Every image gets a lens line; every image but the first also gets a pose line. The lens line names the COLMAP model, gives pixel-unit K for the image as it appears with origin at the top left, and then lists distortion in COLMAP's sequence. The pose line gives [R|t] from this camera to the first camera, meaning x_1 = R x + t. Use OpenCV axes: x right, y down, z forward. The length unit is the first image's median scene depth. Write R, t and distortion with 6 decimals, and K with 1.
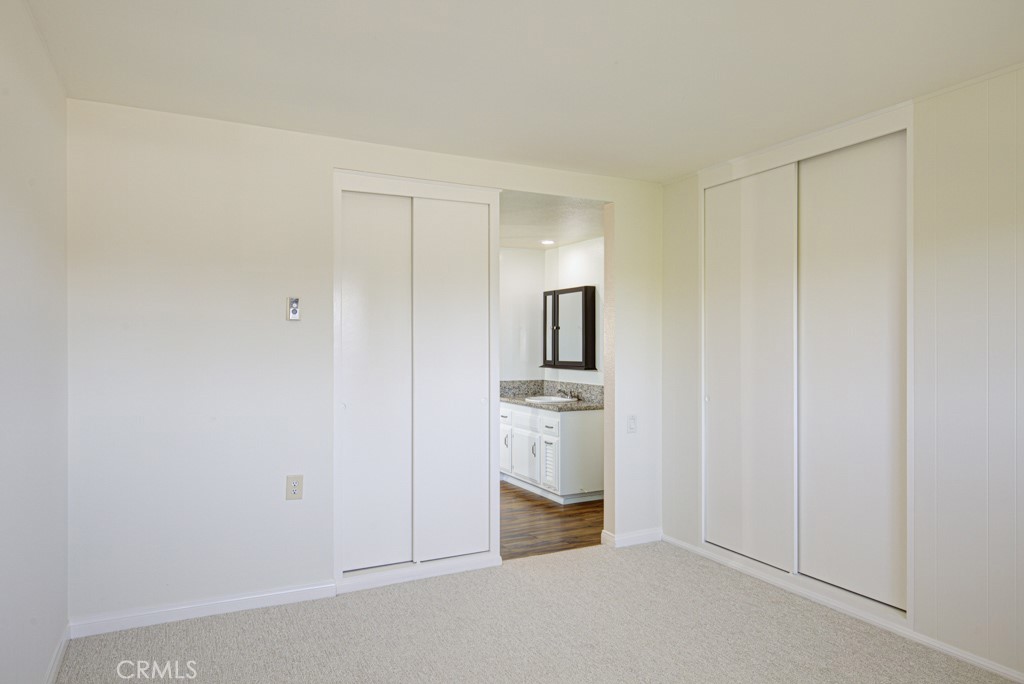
lens RADIAL K [[673.7, 0, 512.2], [0, 673.7, 342.6], [0, 0, 1]] dist [-0.000043, 0.000000]
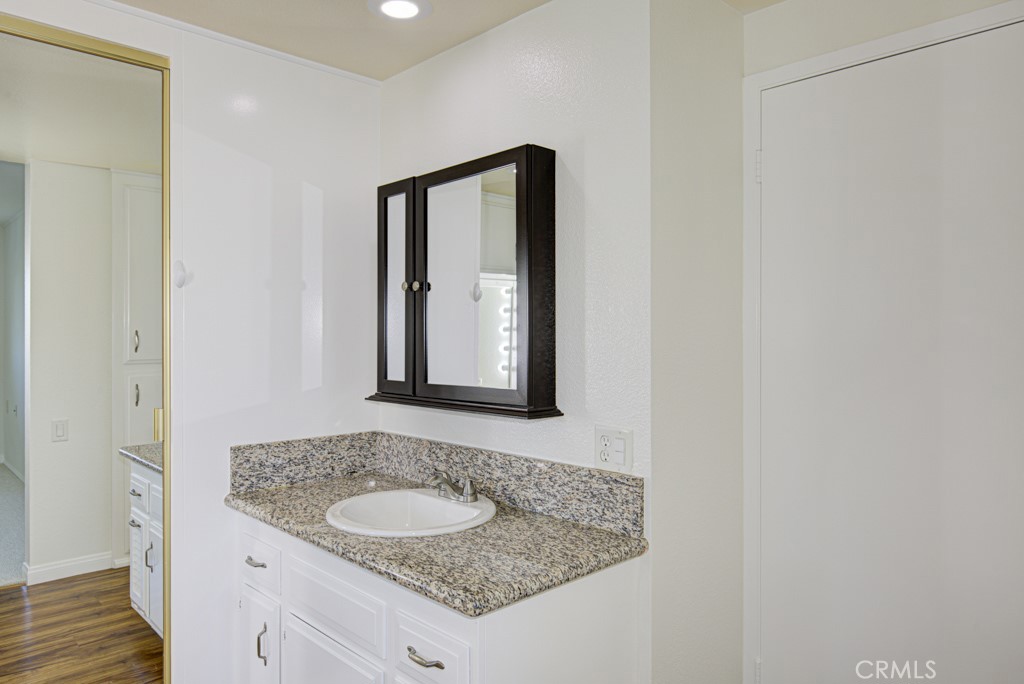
lens RADIAL K [[664.3, 0, 513.1], [0, 664.3, 343.2], [0, 0, 1]] dist [0.001900, -0.004186]
pose [[0.955385, 0.000532, 0.295362, 0.011187], [-0.001894, 0.999989, 0.004325, 0.005418], [-0.295356, -0.004691, 0.955376, 0.662103]]
